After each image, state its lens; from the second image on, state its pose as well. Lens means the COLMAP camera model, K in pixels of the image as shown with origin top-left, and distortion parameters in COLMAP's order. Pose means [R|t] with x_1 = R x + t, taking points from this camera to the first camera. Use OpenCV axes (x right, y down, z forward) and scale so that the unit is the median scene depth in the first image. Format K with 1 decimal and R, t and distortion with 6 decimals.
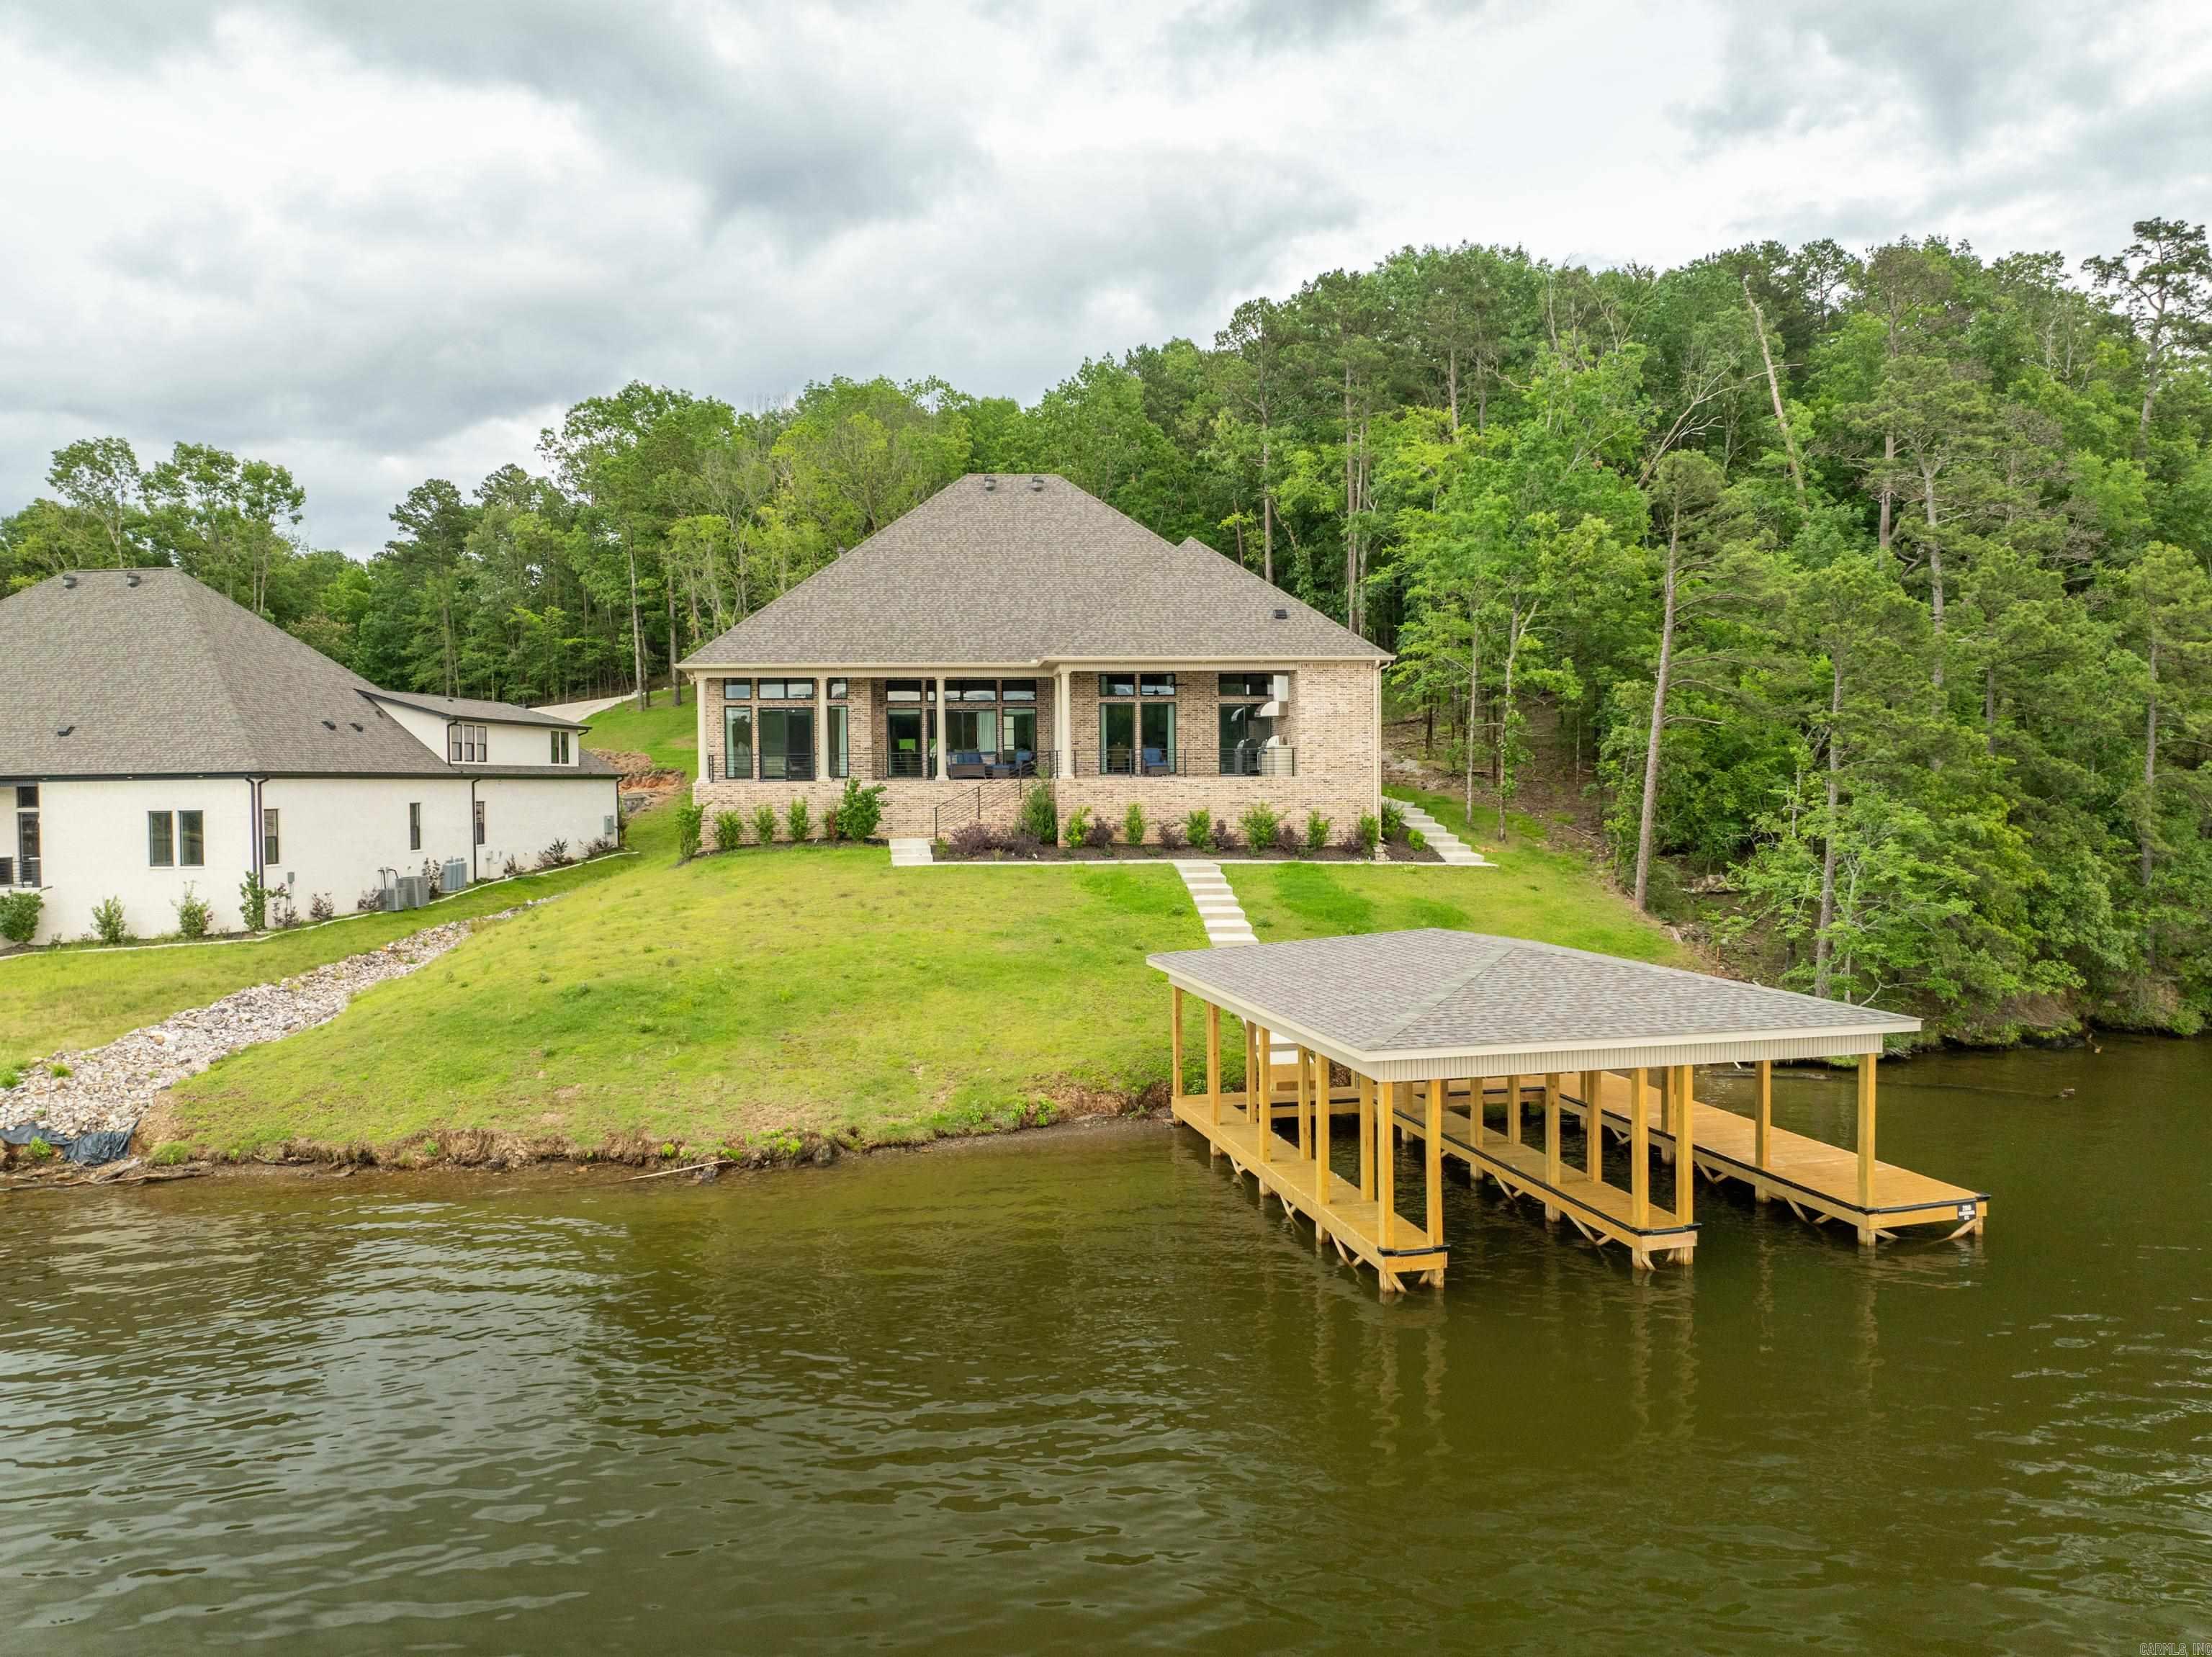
lens RADIAL K [[1545.8, 0, 1113.8], [0, 1545.8, 842.9], [0, 0, 1]] dist [-0.038516, 0.005126]
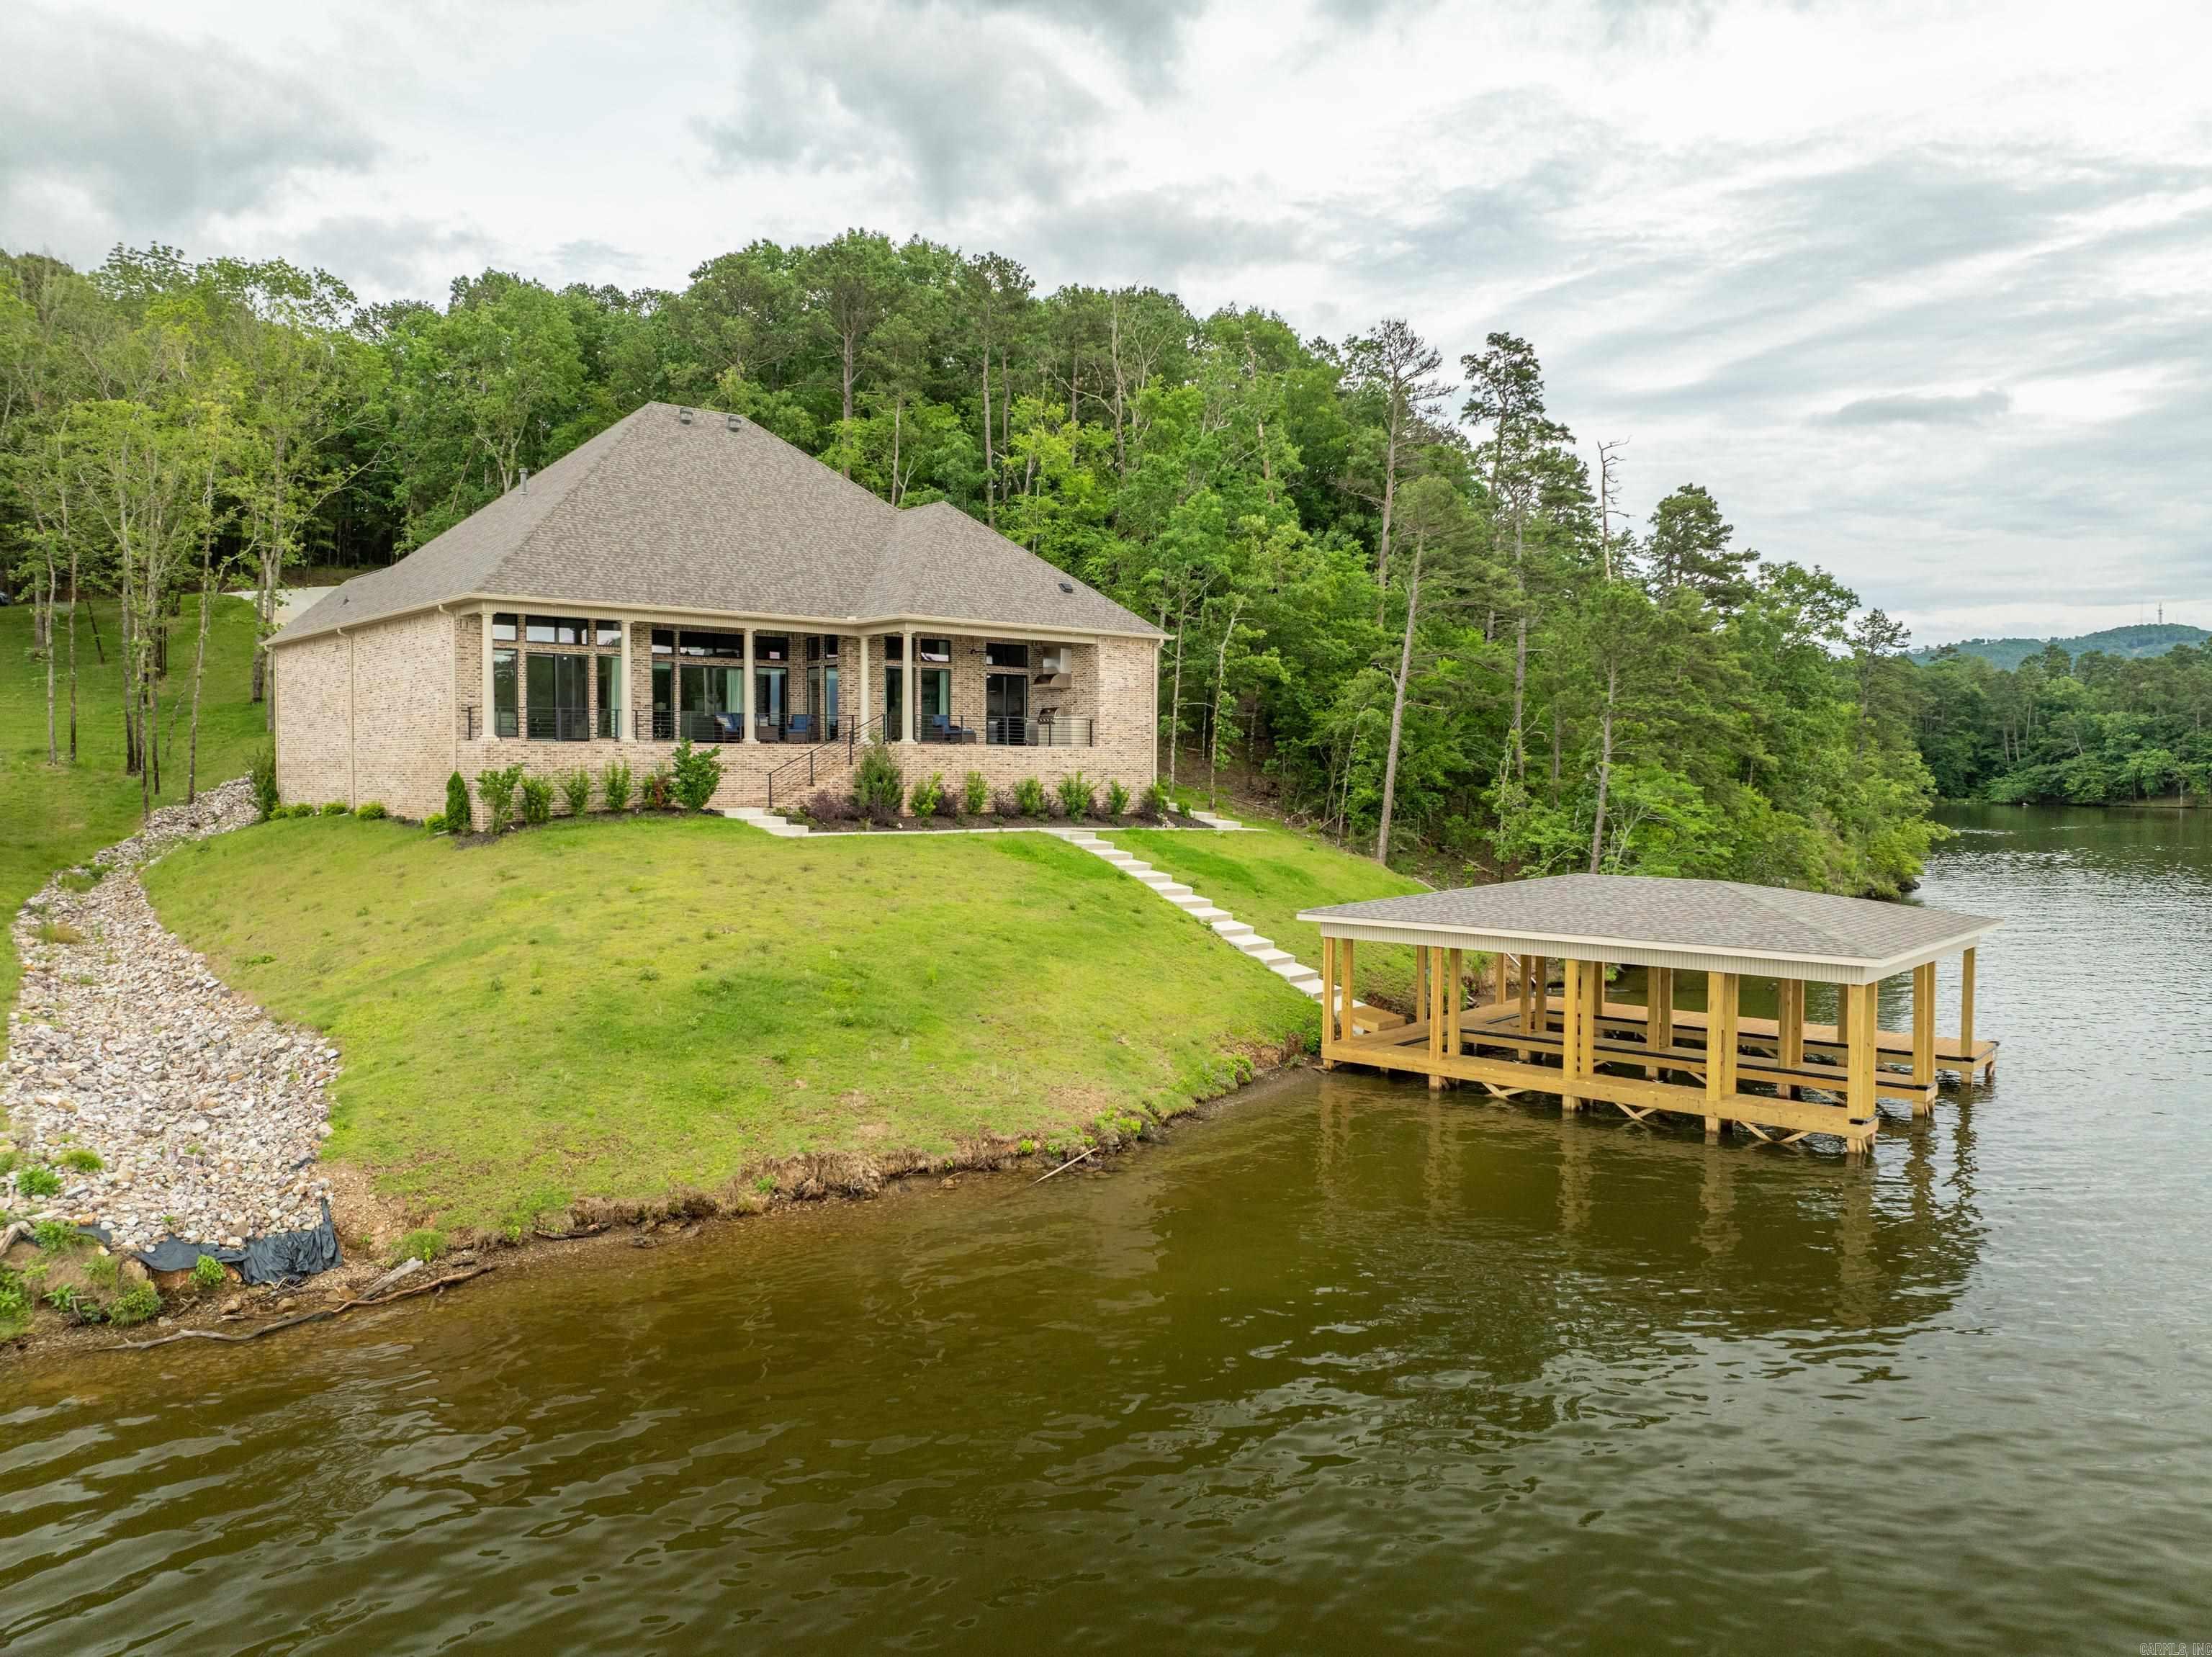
lens RADIAL K [[1545.8, 0, 1100.3], [0, 1545.8, 822.4], [0, 0, 1]] dist [-0.038516, 0.005126]
pose [[0.820878, -0.008879, 0.571034, -0.446817], [0.013407, 0.999903, -0.003724, 0.010552], [-0.570946, 0.010713, 0.820918, 0.147622]]
